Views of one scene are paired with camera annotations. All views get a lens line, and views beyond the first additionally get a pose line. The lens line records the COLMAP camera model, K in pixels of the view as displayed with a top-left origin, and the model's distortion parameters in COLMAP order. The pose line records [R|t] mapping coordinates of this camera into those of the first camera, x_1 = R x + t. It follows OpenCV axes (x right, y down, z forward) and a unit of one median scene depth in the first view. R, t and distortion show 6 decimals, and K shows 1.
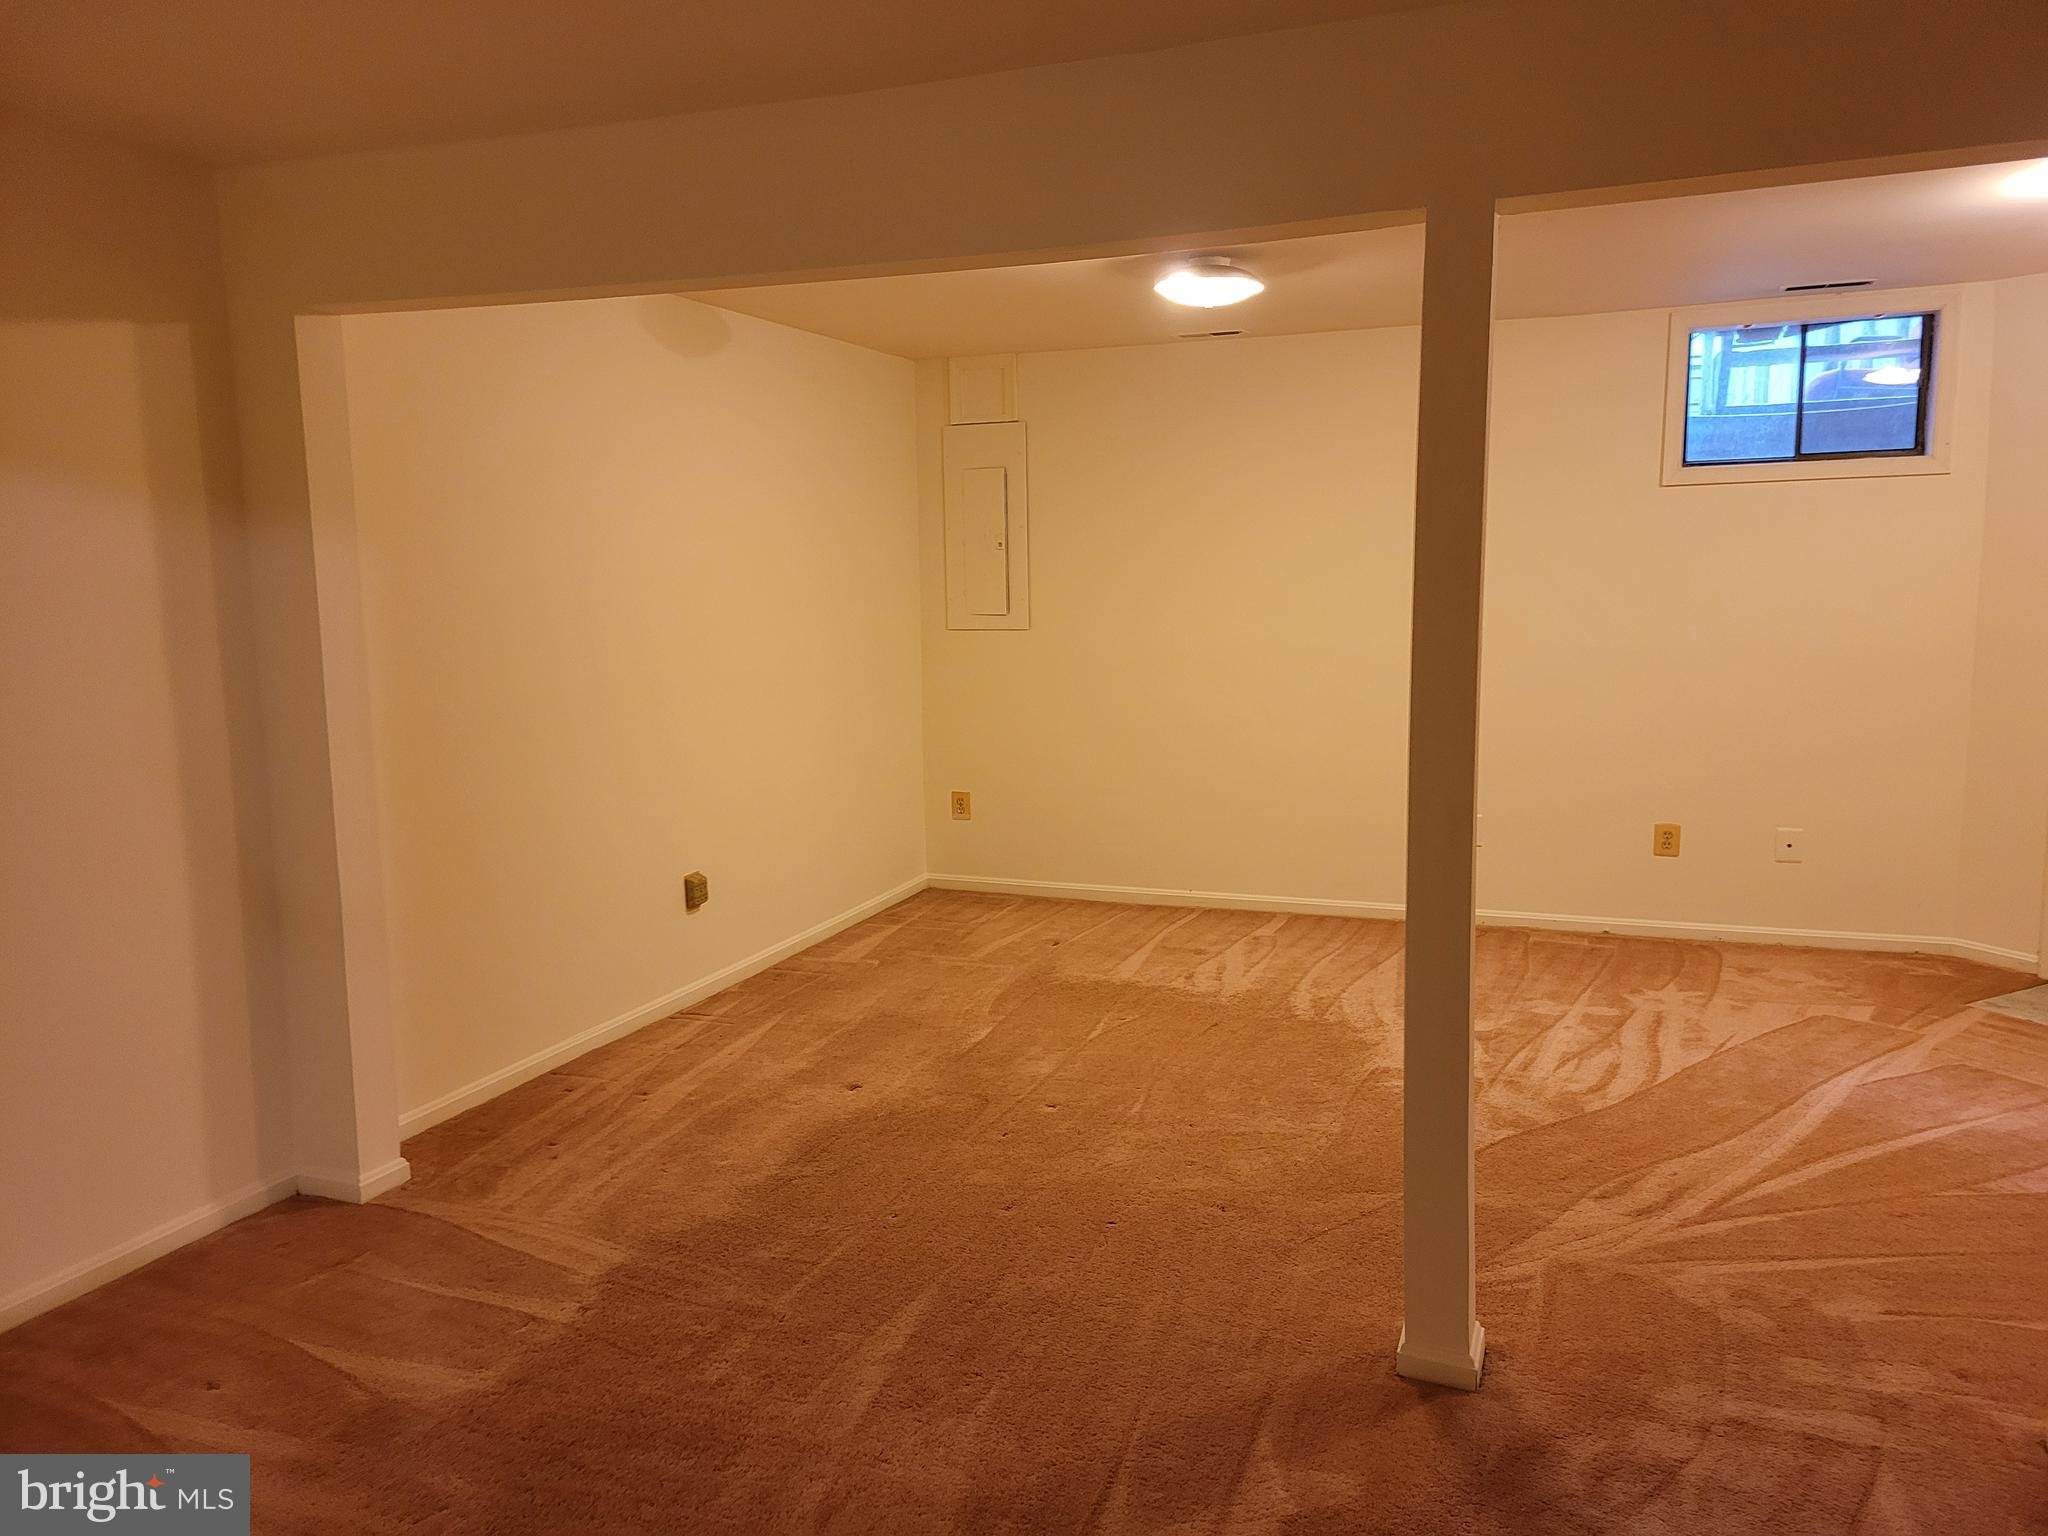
lens RADIAL K [[1555.5, 0, 1025.5], [0, 1555.5, 768.4], [0, 0, 1]] dist [0.039435, 0.002714]
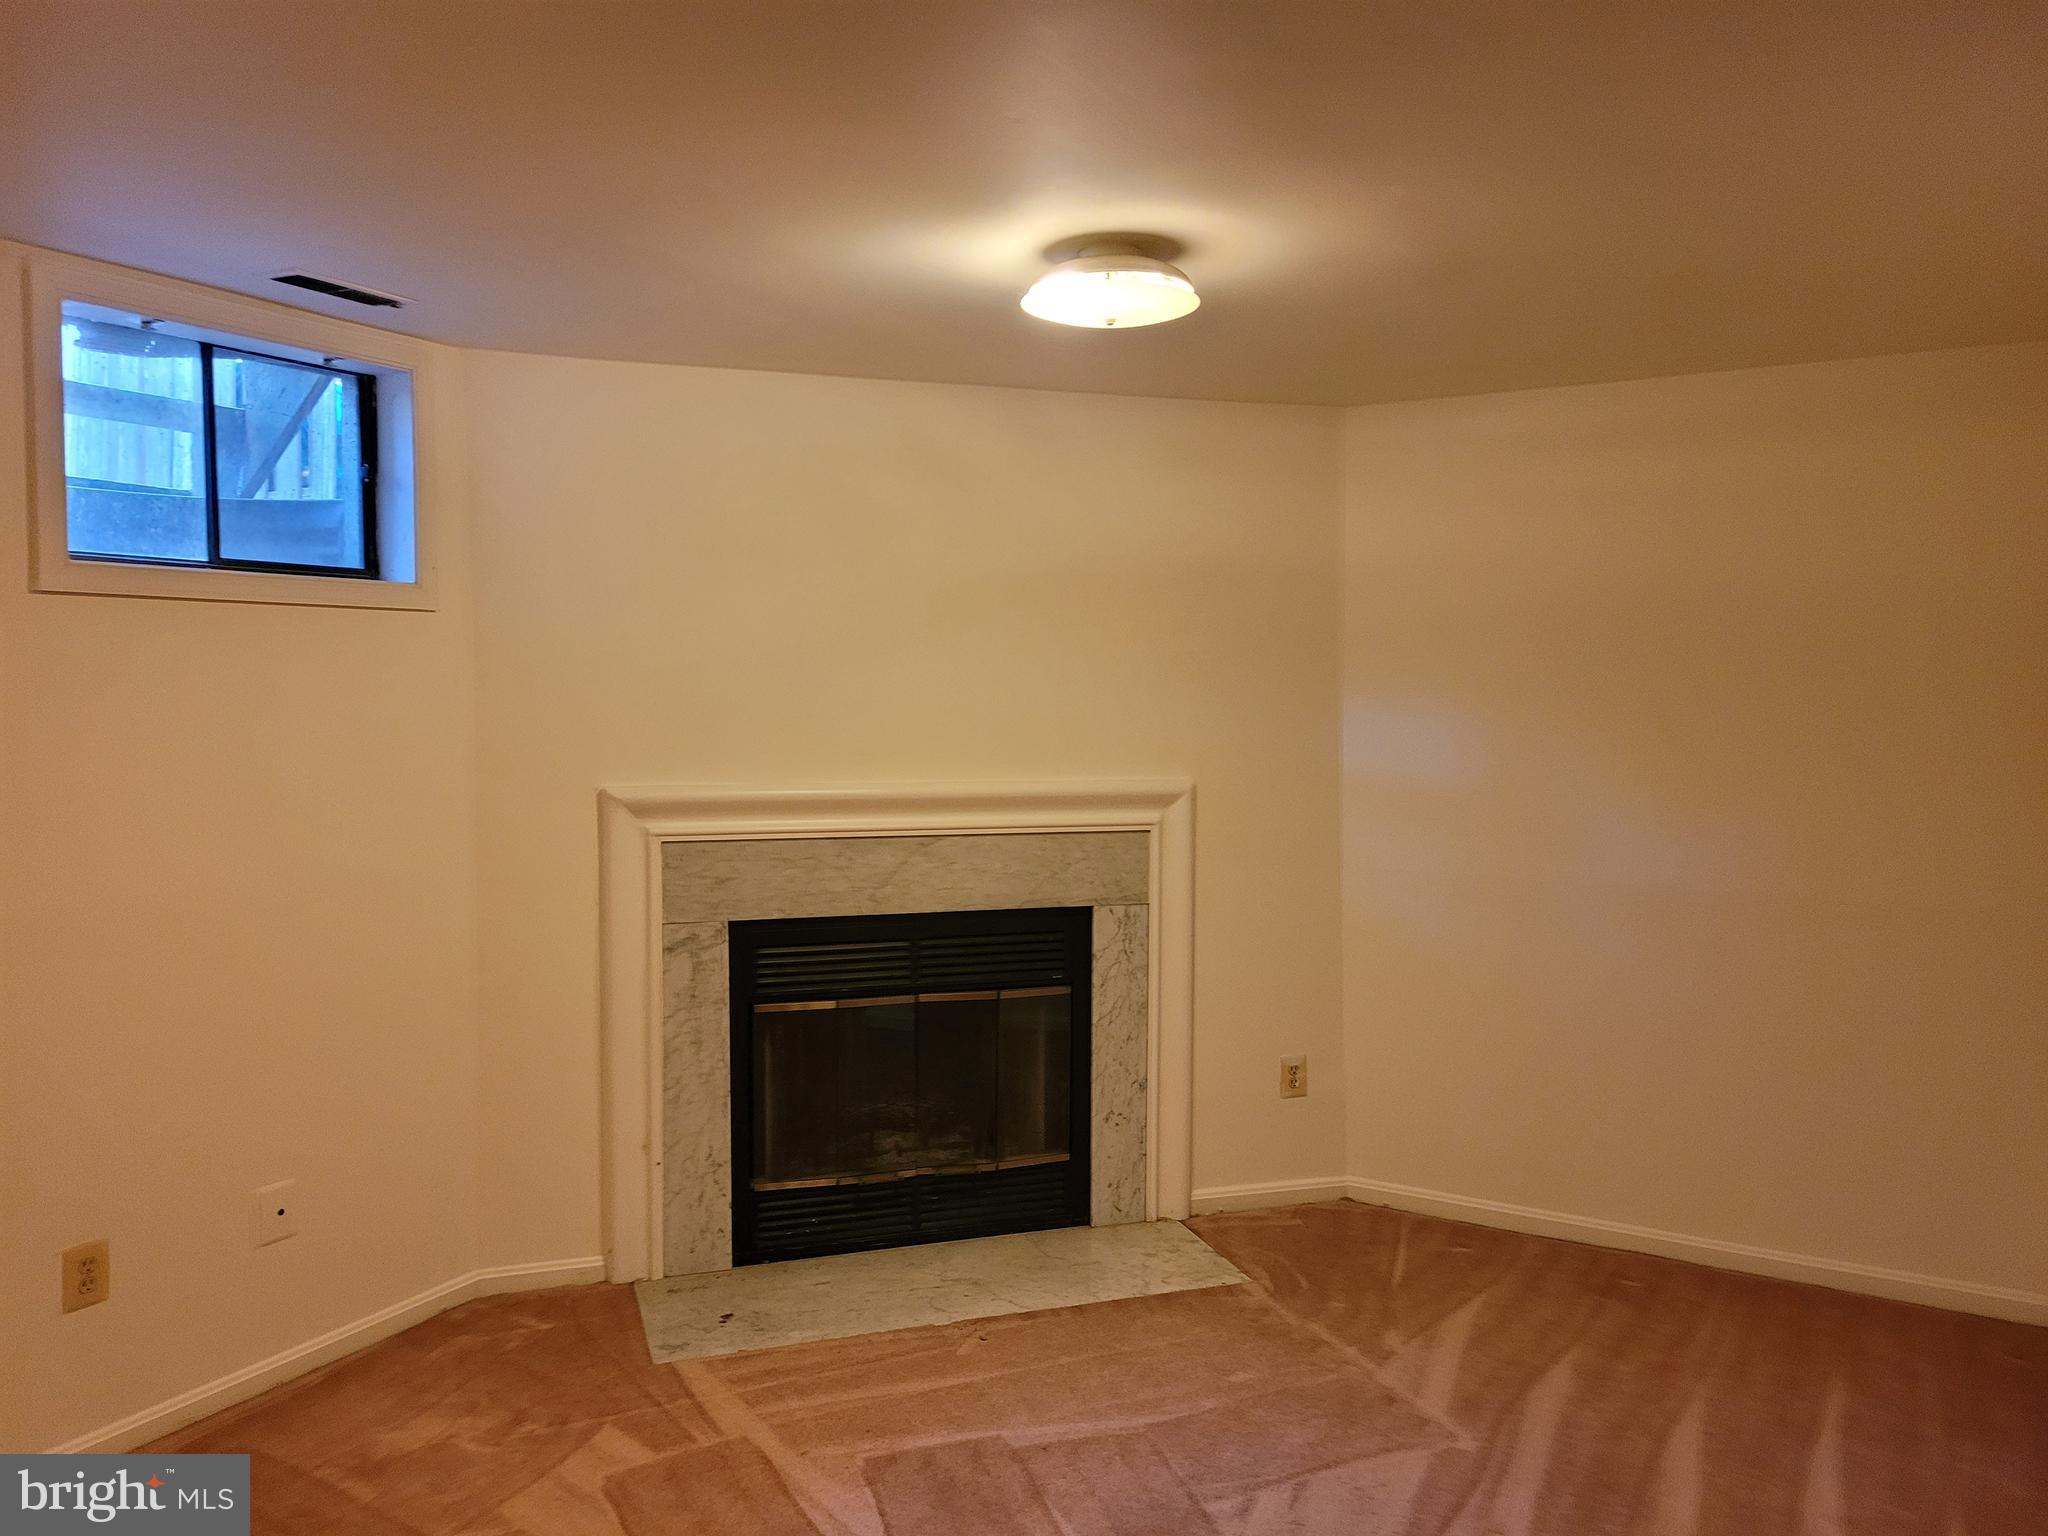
lens RADIAL K [[1555.5, 0, 1024.8], [0, 1555.5, 760.1], [0, 0, 1]] dist [0.039435, 0.002714]
pose [[0.157785, -0.030318, 0.987008, -0.052777], [0.128331, 0.991682, 0.009946, -0.092531], [-0.979099, 0.125094, 0.160364, 0.628968]]
